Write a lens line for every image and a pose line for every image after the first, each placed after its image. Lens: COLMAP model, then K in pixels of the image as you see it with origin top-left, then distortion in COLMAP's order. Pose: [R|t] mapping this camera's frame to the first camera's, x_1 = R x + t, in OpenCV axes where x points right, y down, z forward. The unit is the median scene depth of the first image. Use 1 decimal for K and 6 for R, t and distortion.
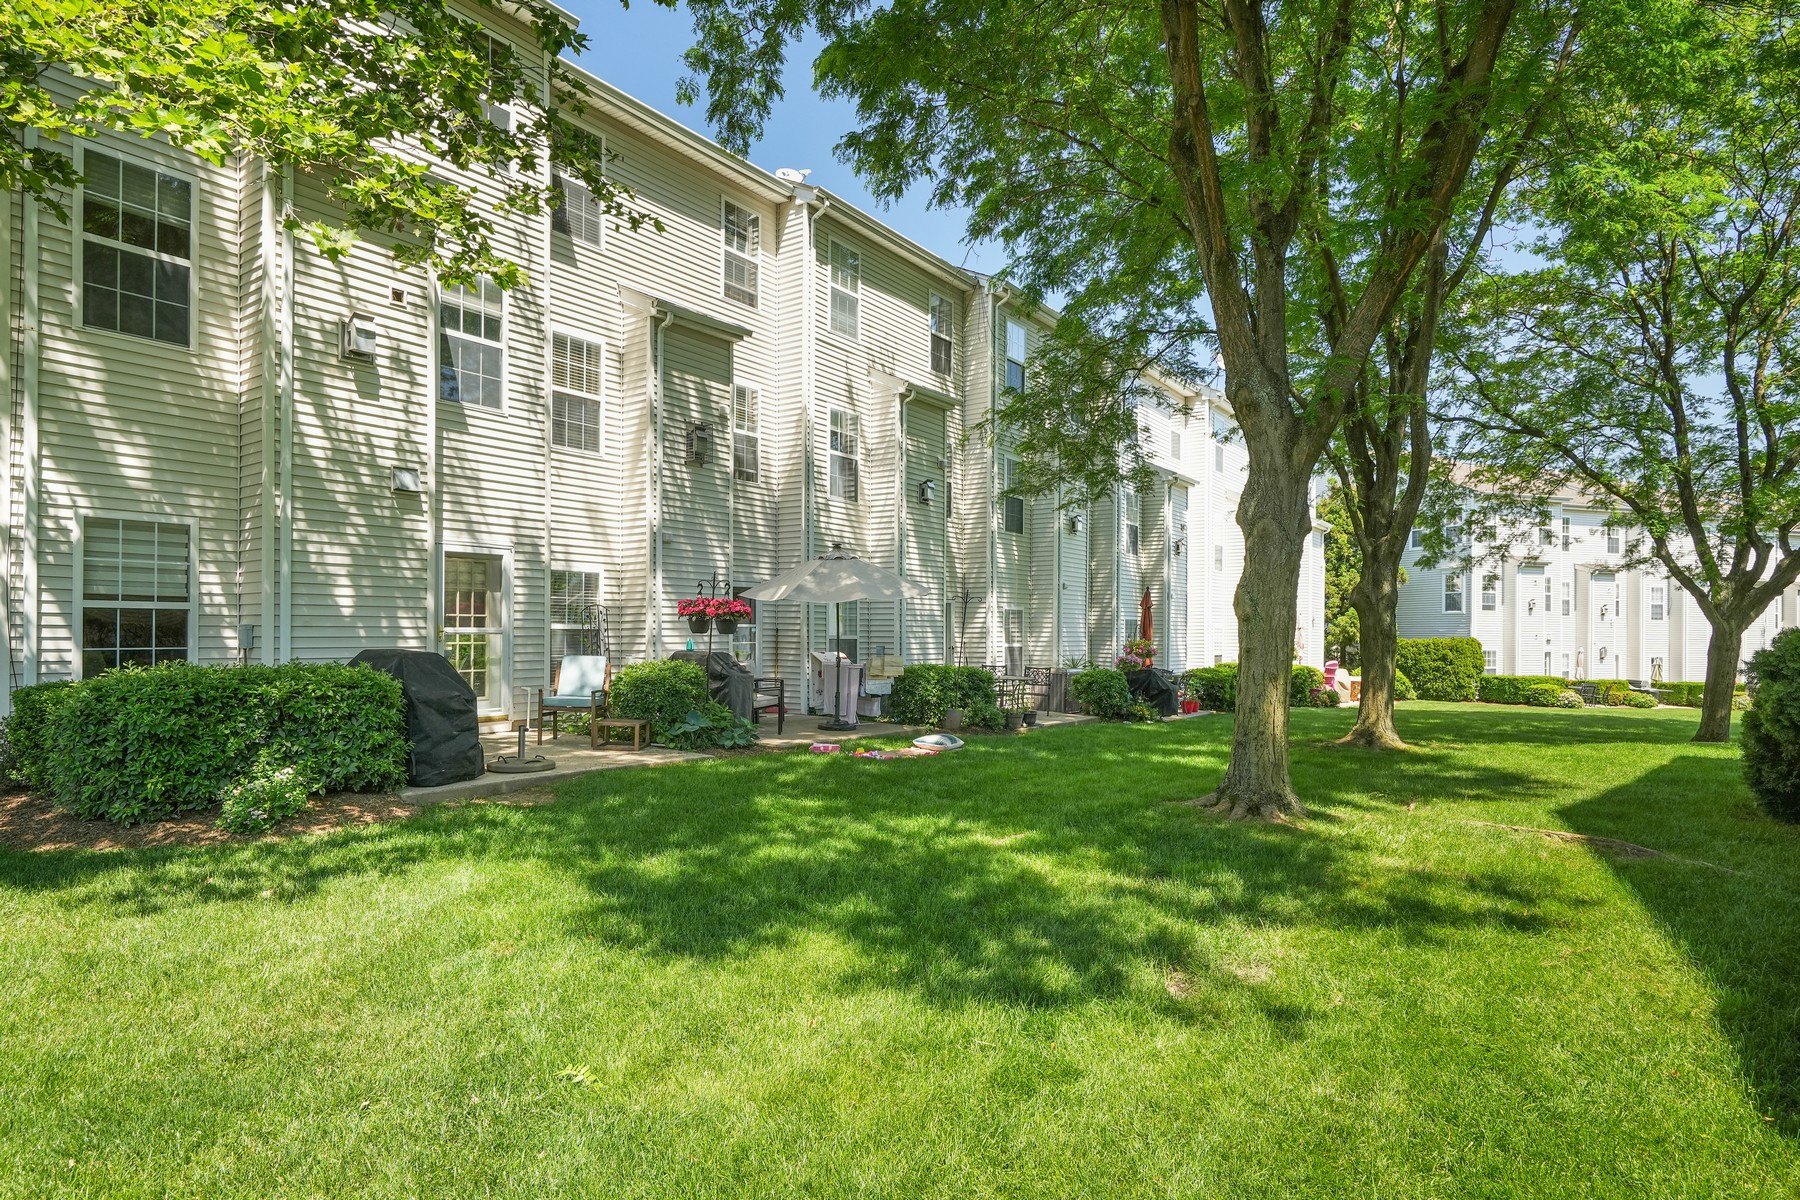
lens RADIAL K [[1002.2, 0, 900.3], [0, 1002.2, 612.1], [0, 0, 1]] dist [0.000263, 0.000044]
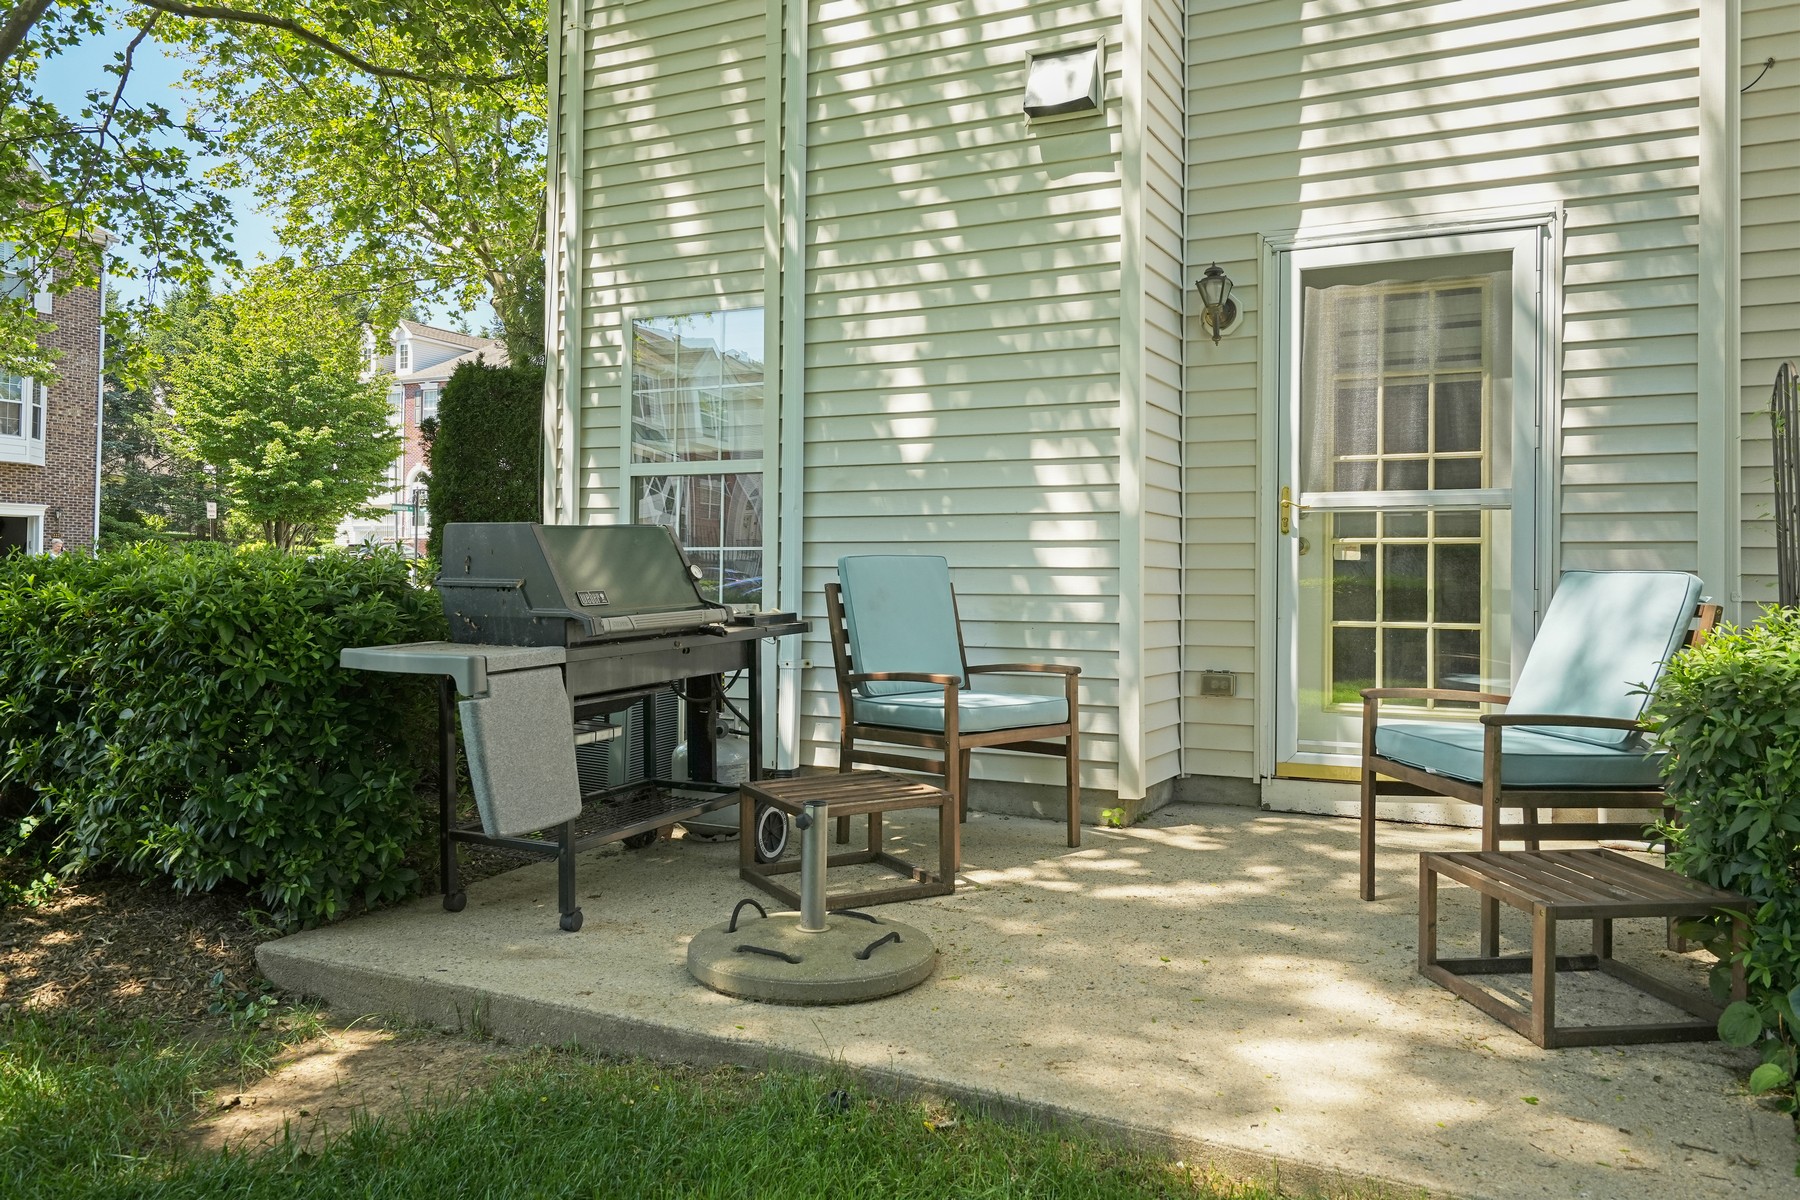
lens RADIAL K [[1356.5, 0, 900.2], [0, 1356.5, 589.2], [0, 0, 1]] dist [-0.011740, -0.000215]
pose [[0.123992, -0.000871, -0.992283, -0.012815], [0.009006, 0.999959, 0.000248, 0.053496], [0.992242, -0.008968, 0.123995, 0.912545]]
